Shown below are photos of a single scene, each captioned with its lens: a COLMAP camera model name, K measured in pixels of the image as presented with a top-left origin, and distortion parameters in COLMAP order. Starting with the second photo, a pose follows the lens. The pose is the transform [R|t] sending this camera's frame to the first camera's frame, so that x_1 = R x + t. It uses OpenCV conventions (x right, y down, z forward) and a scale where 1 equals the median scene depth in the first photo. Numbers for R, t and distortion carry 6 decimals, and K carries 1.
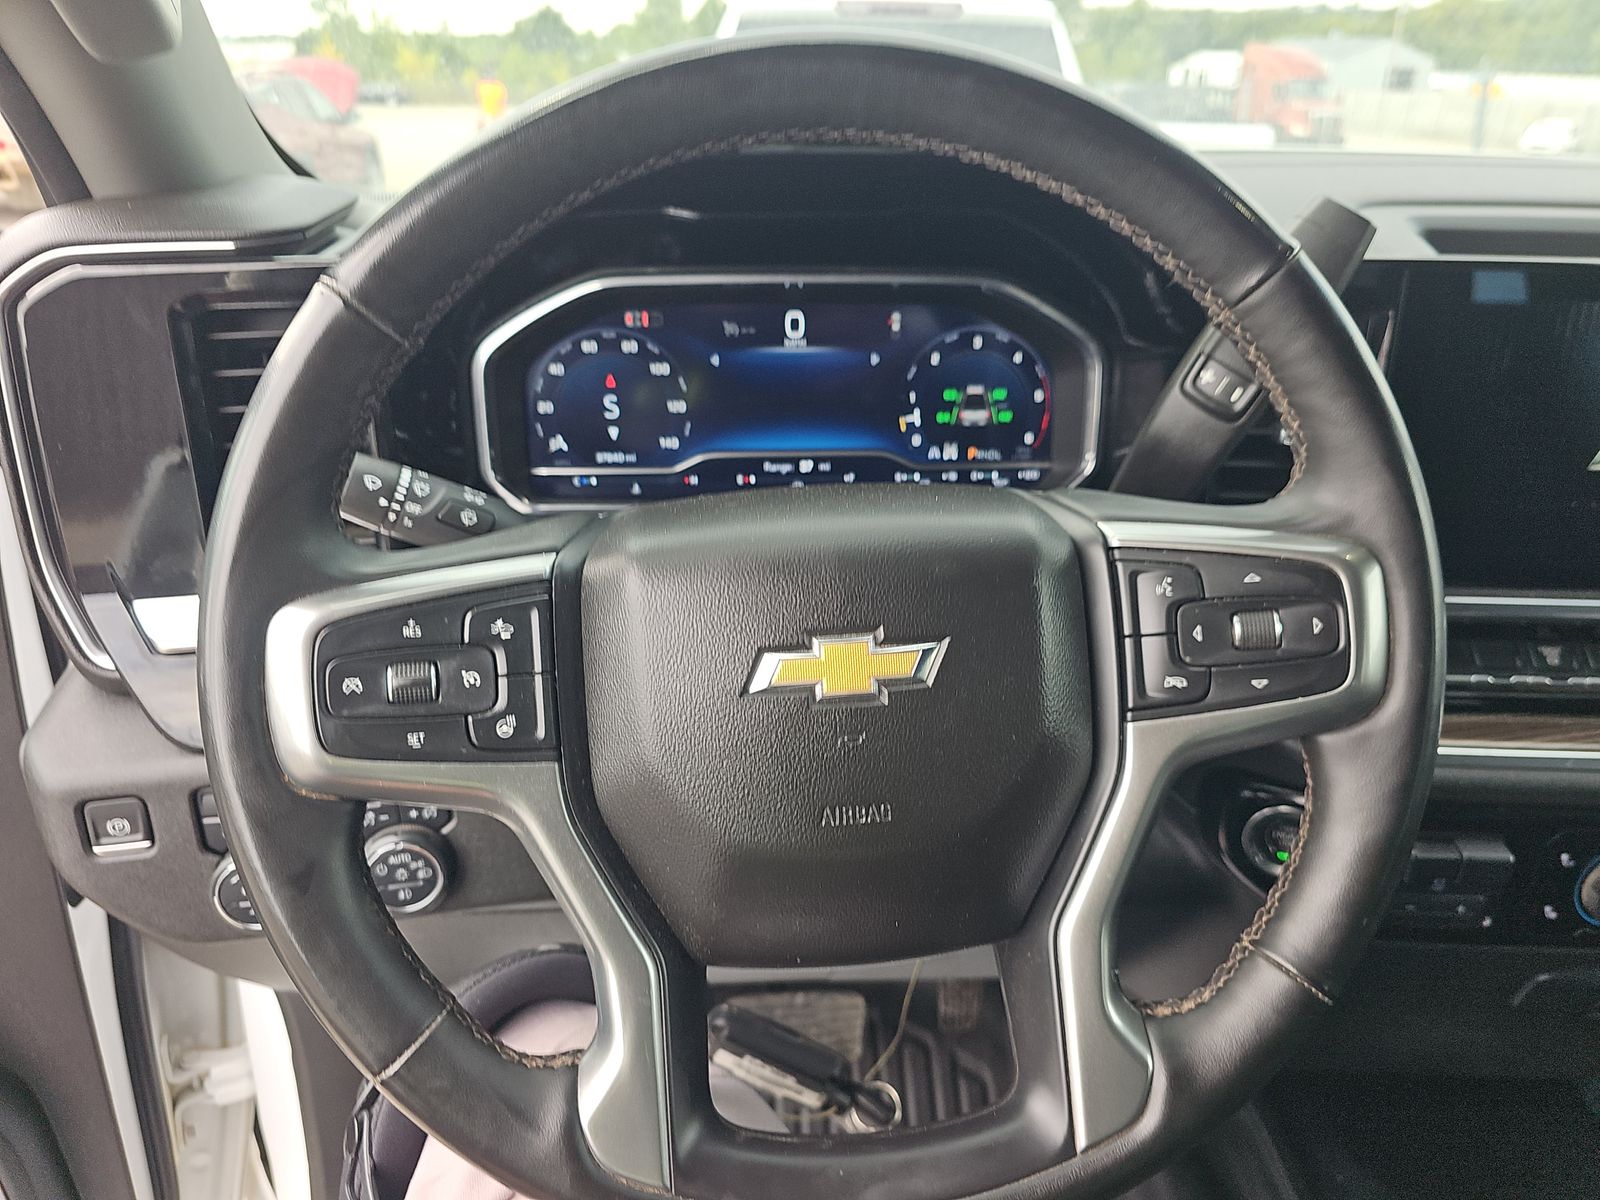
lens RADIAL K [[1106.4, 0, 812.8], [0, 1106.4, 605.9], [0, 0, 1]] dist [0.034650, -0.007989]
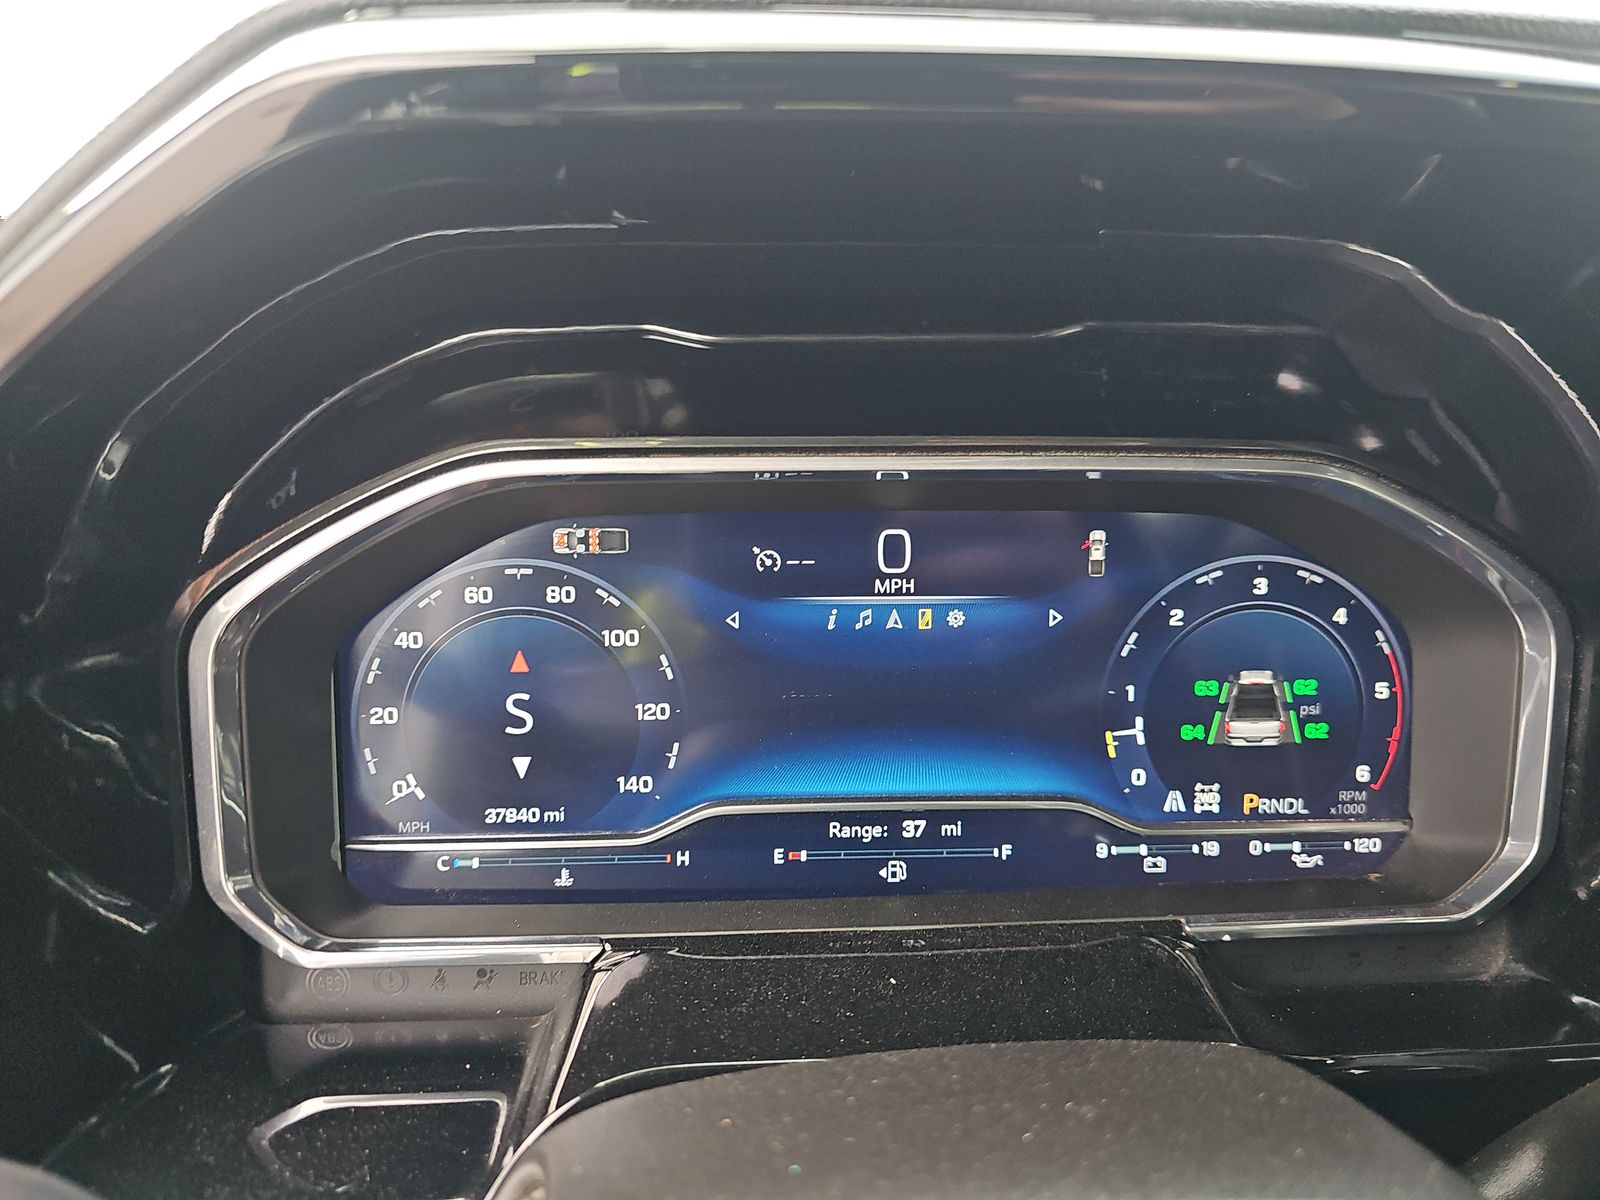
lens RADIAL K [[1106.4, 0, 795.0], [0, 1106.4, 595.7], [0, 0, 1]] dist [0.034650, -0.007989]
pose [[0.998877, -0.000380, 0.047380, -0.083053], [0.009261, 0.982246, -0.187369, -0.137683], [-0.046468, 0.187597, 0.981146, 0.504914]]
